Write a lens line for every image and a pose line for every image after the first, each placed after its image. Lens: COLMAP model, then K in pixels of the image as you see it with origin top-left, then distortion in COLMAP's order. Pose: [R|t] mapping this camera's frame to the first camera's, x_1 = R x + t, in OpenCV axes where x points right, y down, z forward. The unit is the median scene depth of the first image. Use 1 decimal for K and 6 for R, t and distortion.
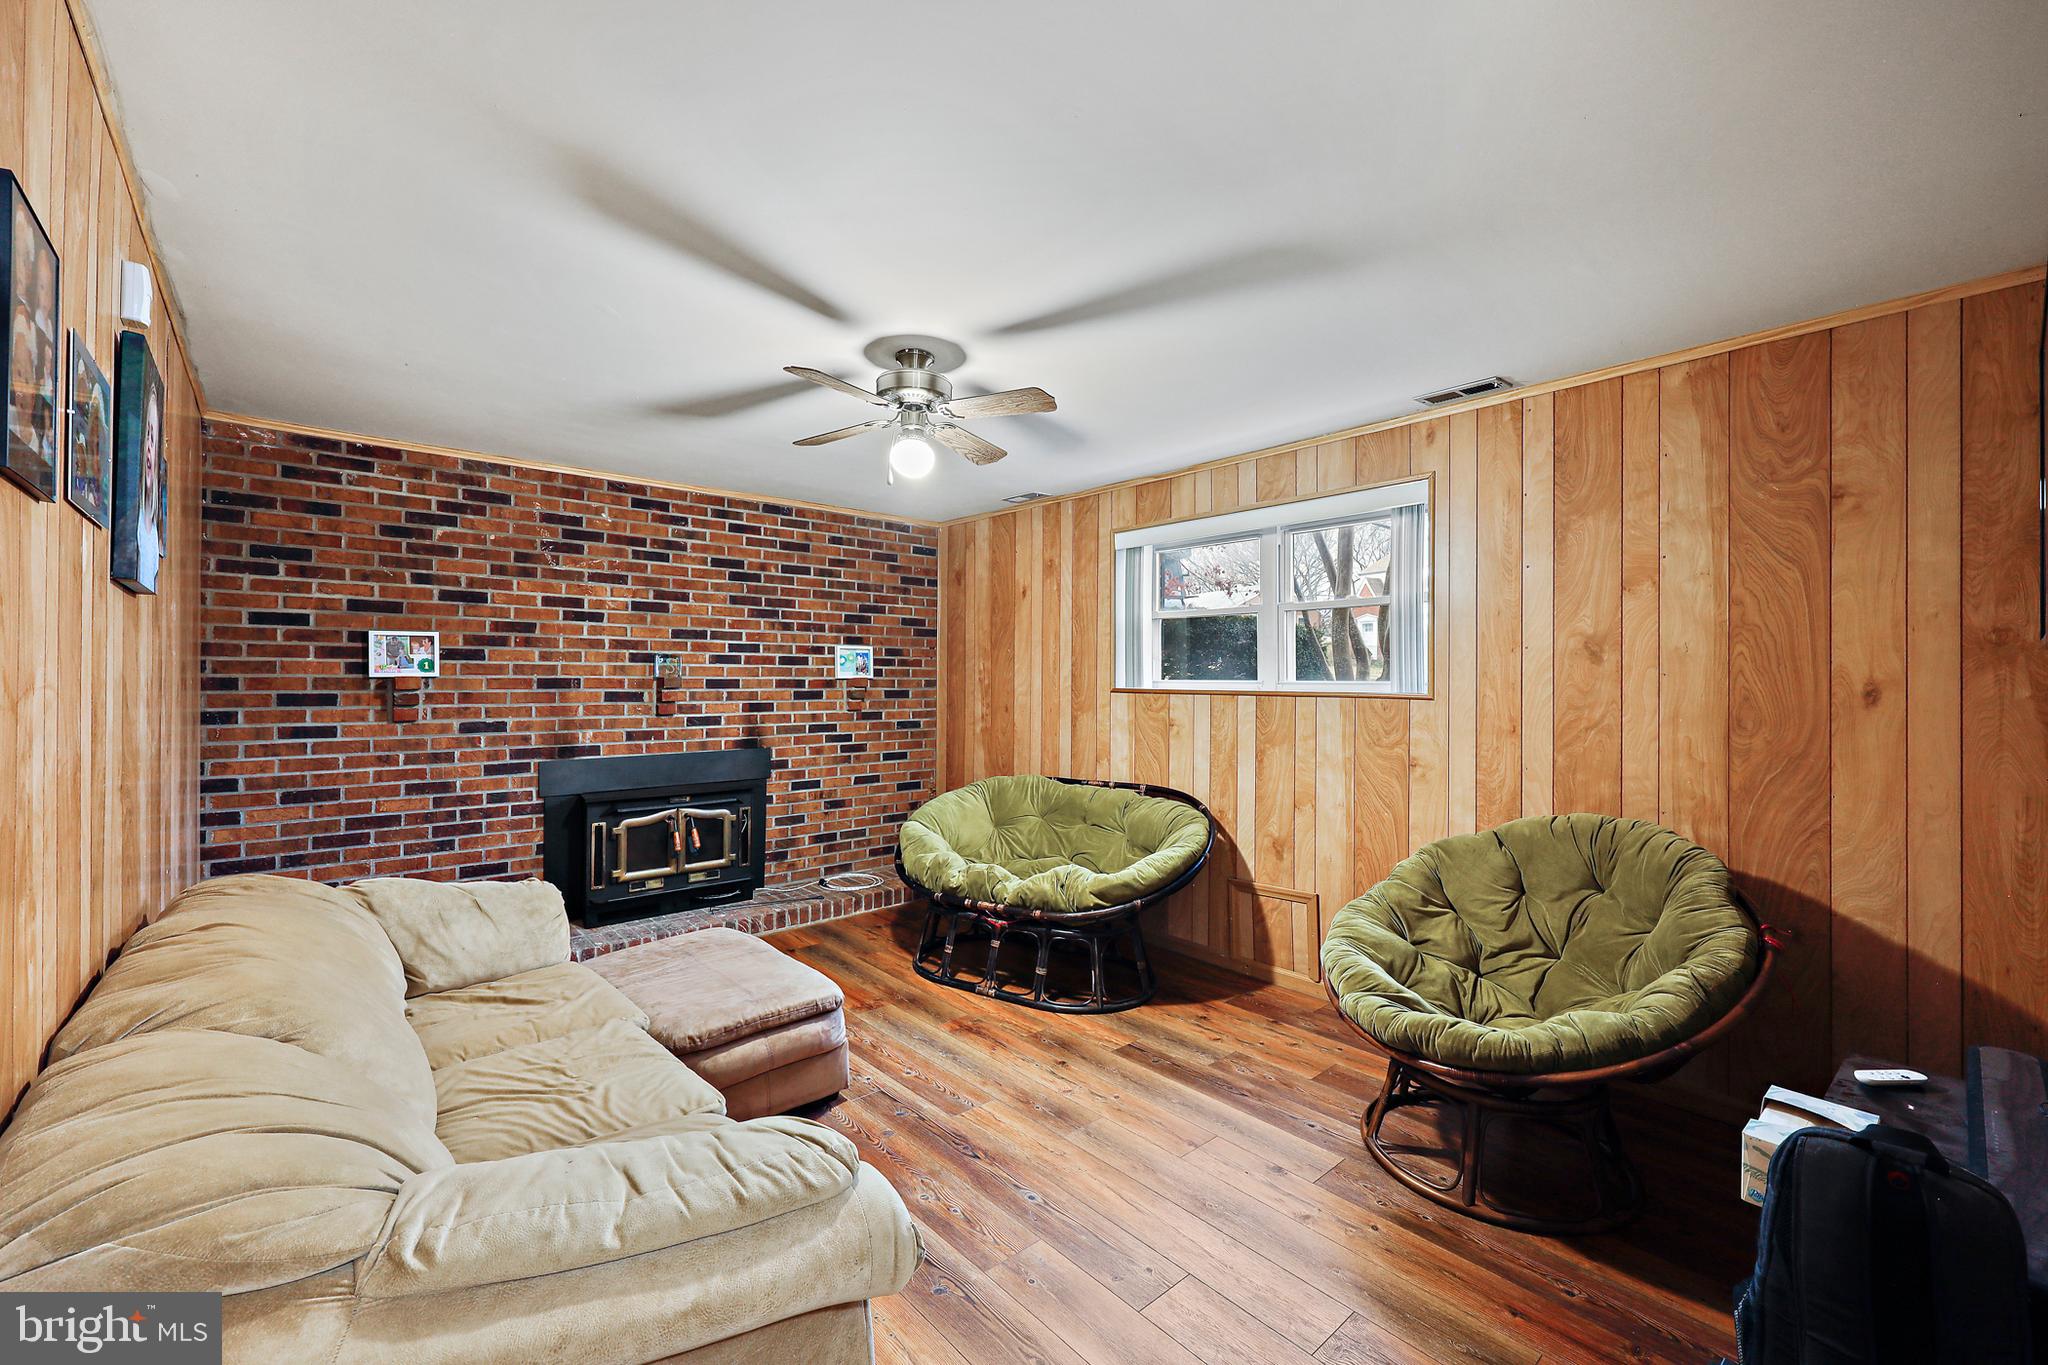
lens RADIAL K [[820.9, 0, 1028.5], [0, 820.9, 676.9], [0, 0, 1]] dist [0.004333, -0.001082]
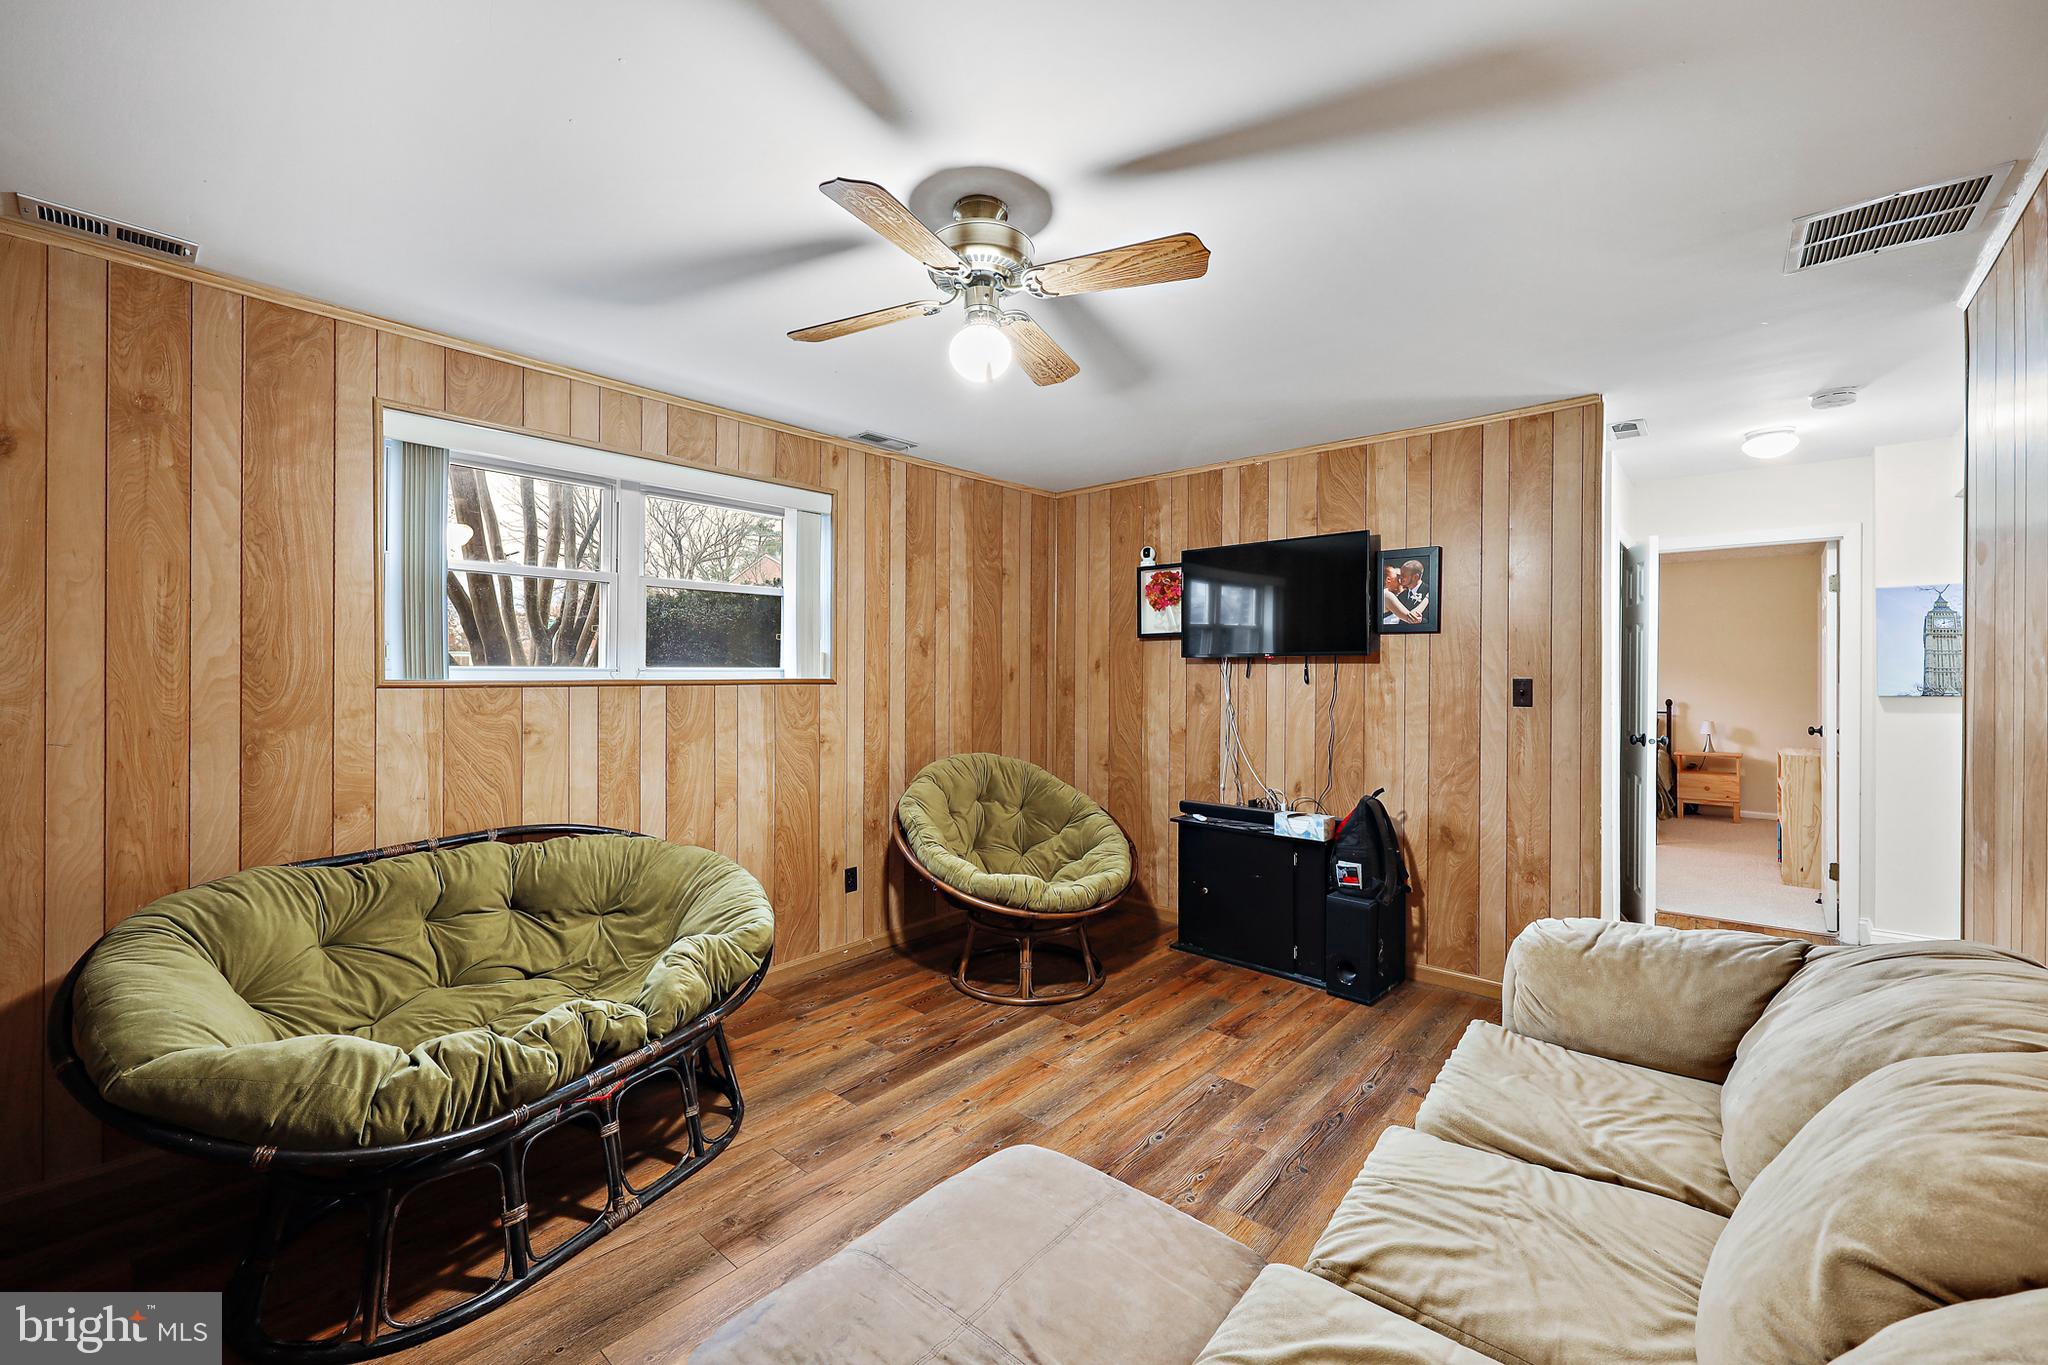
lens RADIAL K [[820.9, 0, 1016.1], [0, 820.9, 678.4], [0, 0, 1]] dist [0.004333, -0.001082]
pose [[-0.112279, -0.013987, 0.993578, -0.695046], [-0.008774, 0.999876, 0.013084, 0.001743], [-0.993638, -0.007249, -0.112388, 0.860410]]
